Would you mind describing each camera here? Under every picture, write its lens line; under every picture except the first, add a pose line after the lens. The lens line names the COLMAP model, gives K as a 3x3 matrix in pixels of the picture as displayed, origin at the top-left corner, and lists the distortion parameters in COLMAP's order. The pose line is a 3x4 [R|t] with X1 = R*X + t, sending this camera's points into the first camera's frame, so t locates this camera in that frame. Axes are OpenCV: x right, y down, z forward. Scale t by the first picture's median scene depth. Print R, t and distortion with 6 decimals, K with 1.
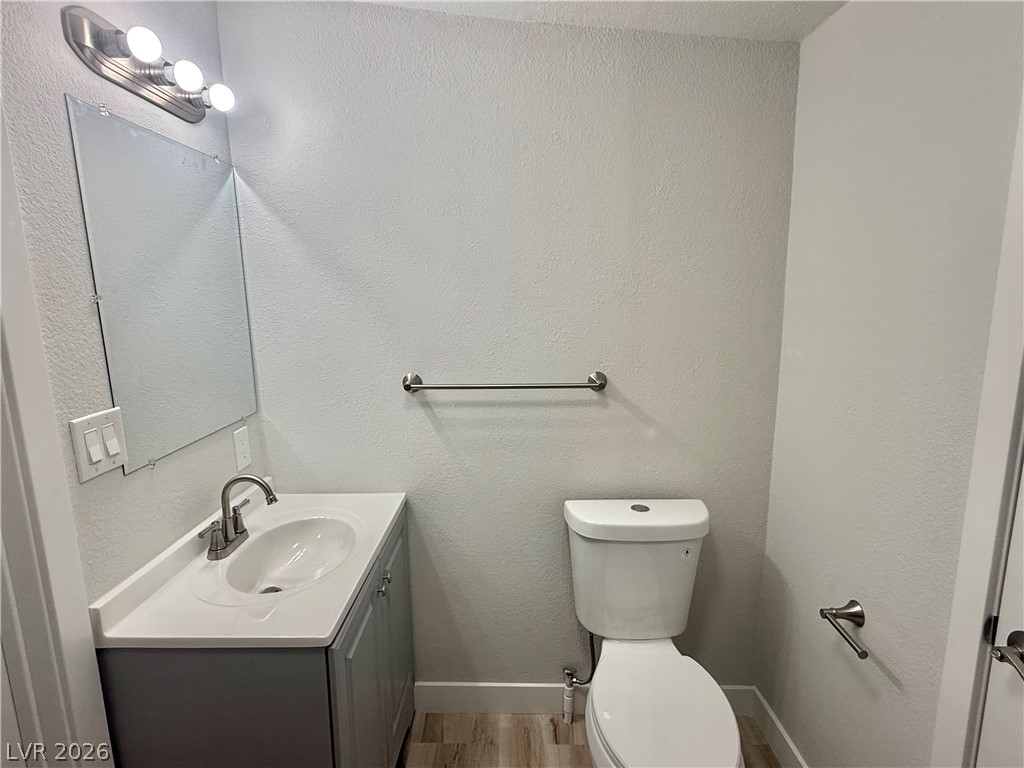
lens RADIAL K [[518.2, 0, 506.0], [0, 518.2, 382.7], [0, 0, 1]] dist [0.004797, 0.000758]
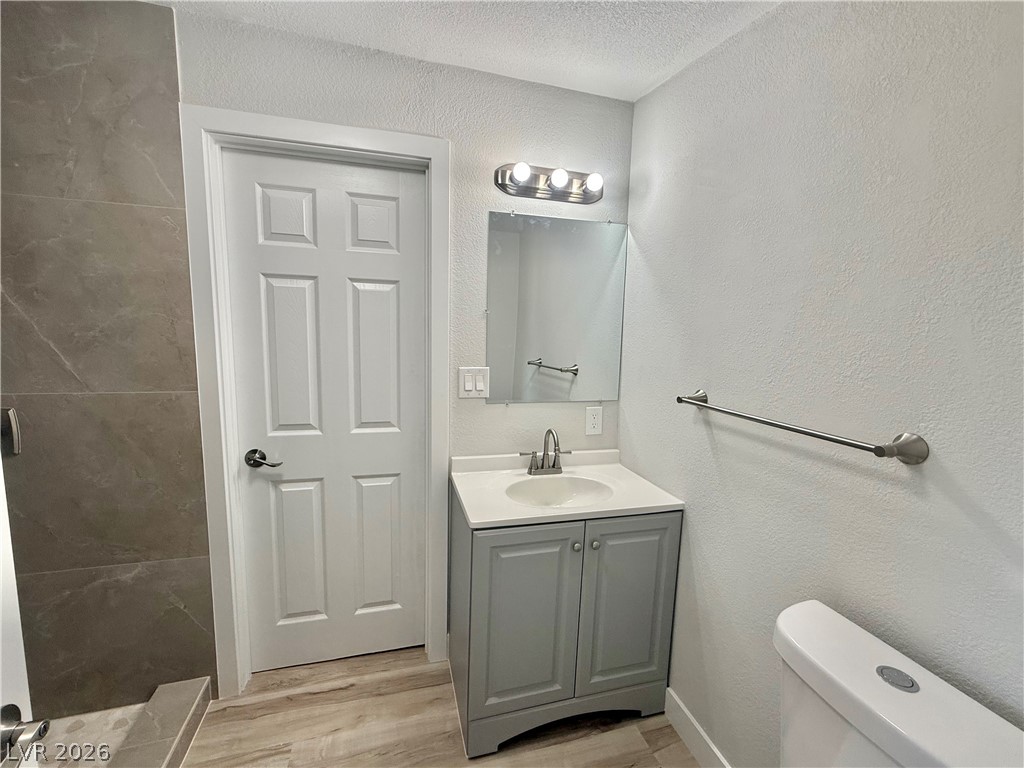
lens RADIAL K [[412.7, 0, 504.6], [0, 412.7, 381.7], [0, 0, 1]] dist [0.000727, 0.000489]
pose [[0.304624, 0.142026, -0.941824, 0.480869], [-0.195678, 0.977060, 0.084049, -0.027610], [0.932156, 0.158691, 0.325427, 0.379171]]
